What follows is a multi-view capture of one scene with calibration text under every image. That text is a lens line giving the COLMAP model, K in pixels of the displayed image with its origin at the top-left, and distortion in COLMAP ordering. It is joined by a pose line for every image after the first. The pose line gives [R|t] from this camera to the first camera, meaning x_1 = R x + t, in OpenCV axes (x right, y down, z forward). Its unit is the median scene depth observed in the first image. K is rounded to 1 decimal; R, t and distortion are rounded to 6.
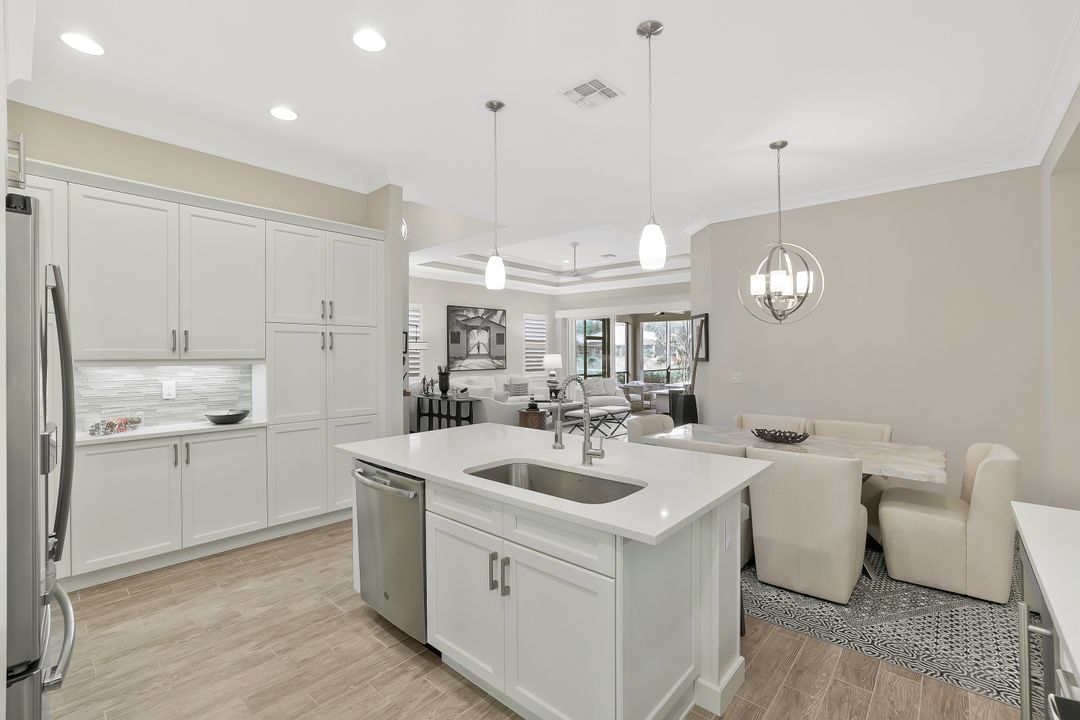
lens RADIAL K [[483.4, 0, 546.7], [0, 483.4, 355.9], [0, 0, 1]] dist [-0.036261, 0.012904]
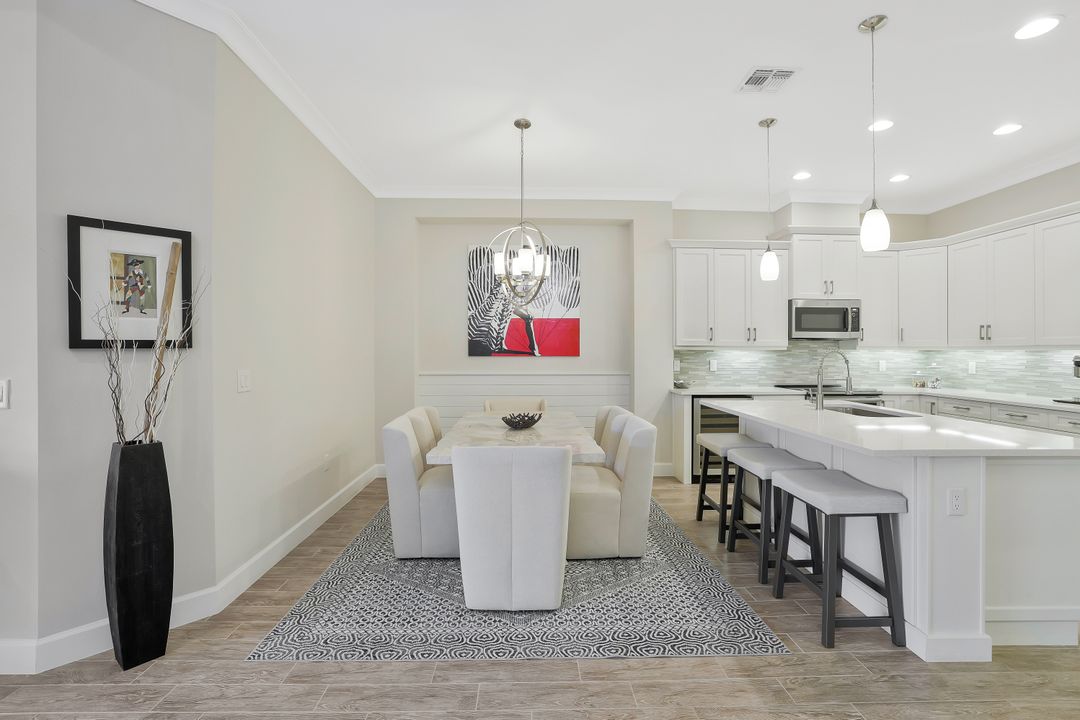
lens RADIAL K [[483.4, 0, 536.8], [0, 483.4, 347.5], [0, 0, 1]] dist [-0.036261, 0.012904]
pose [[-0.669359, 0.001902, 0.742937, -0.094400], [0.003020, 0.999995, 0.000161, 0.006225], [-0.742933, 0.002352, -0.669362, 0.577802]]
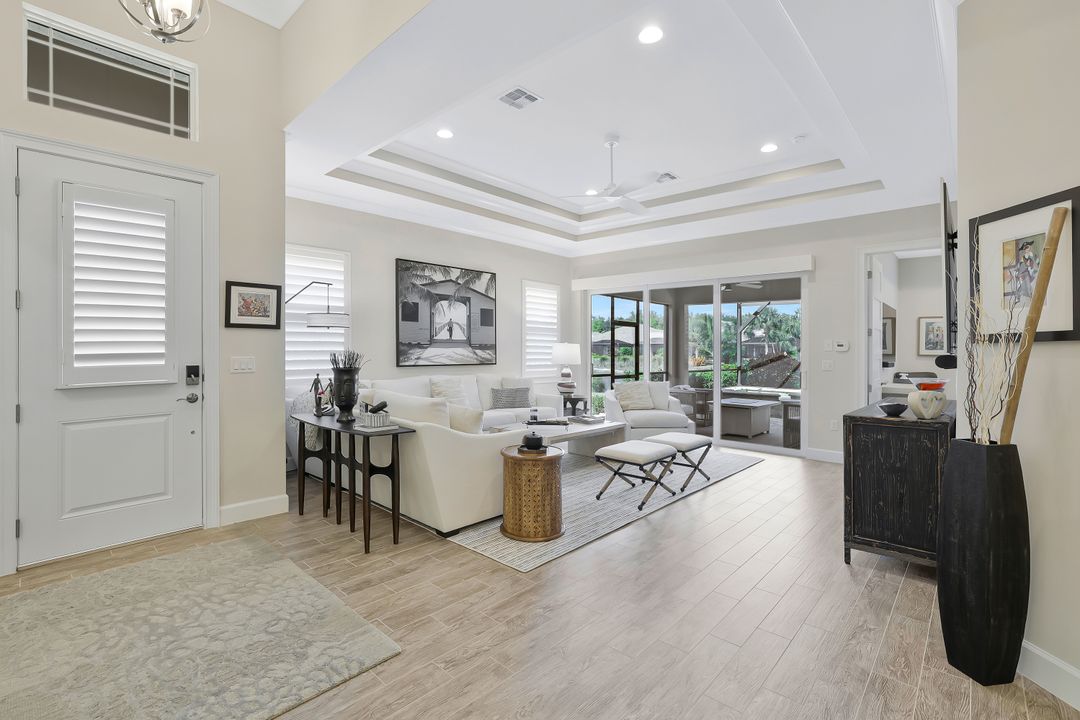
lens RADIAL K [[483.4, 0, 535.8], [0, 483.4, 364.9], [0, 0, 1]] dist [-0.036261, 0.012904]
pose [[0.999110, 0.013224, -0.040056, -0.004497], [-0.012324, 0.999668, 0.022635, 0.012971], [0.040342, -0.022121, 0.998941, 0.377743]]
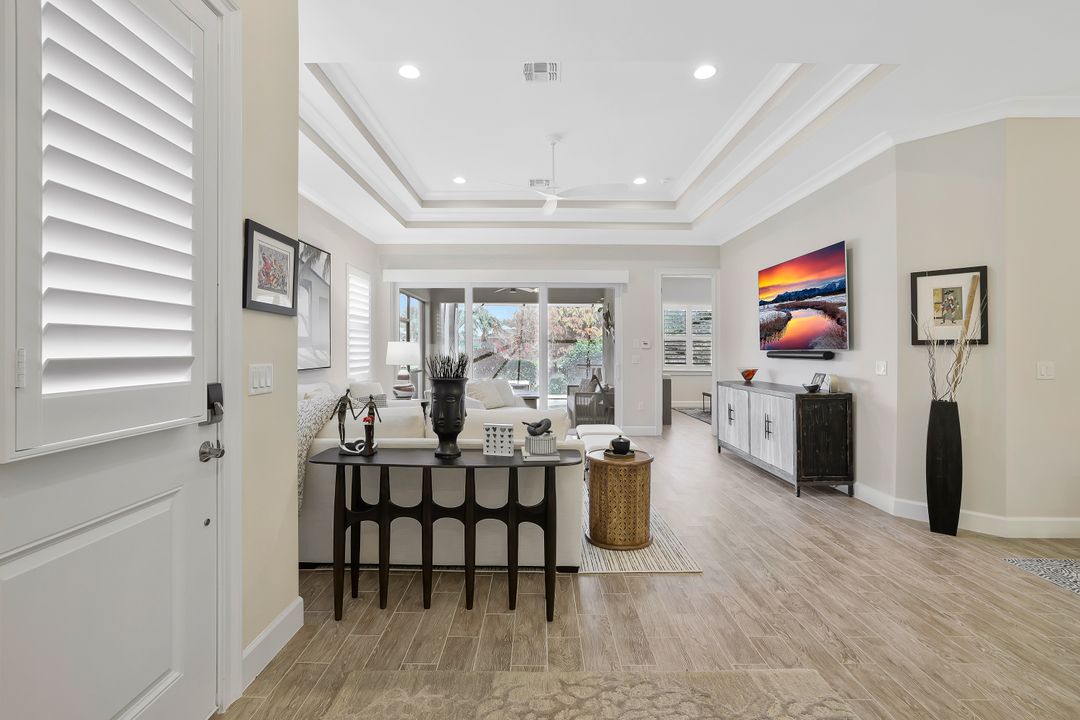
lens RADIAL K [[483.4, 0, 535.7], [0, 483.4, 366.8], [0, 0, 1]] dist [-0.036261, 0.012904]
pose [[0.758569, -0.016843, 0.651375, -0.268481], [-0.000104, 0.999663, 0.025970, 0.013006], [-0.651592, -0.019768, 0.758312, 0.503979]]
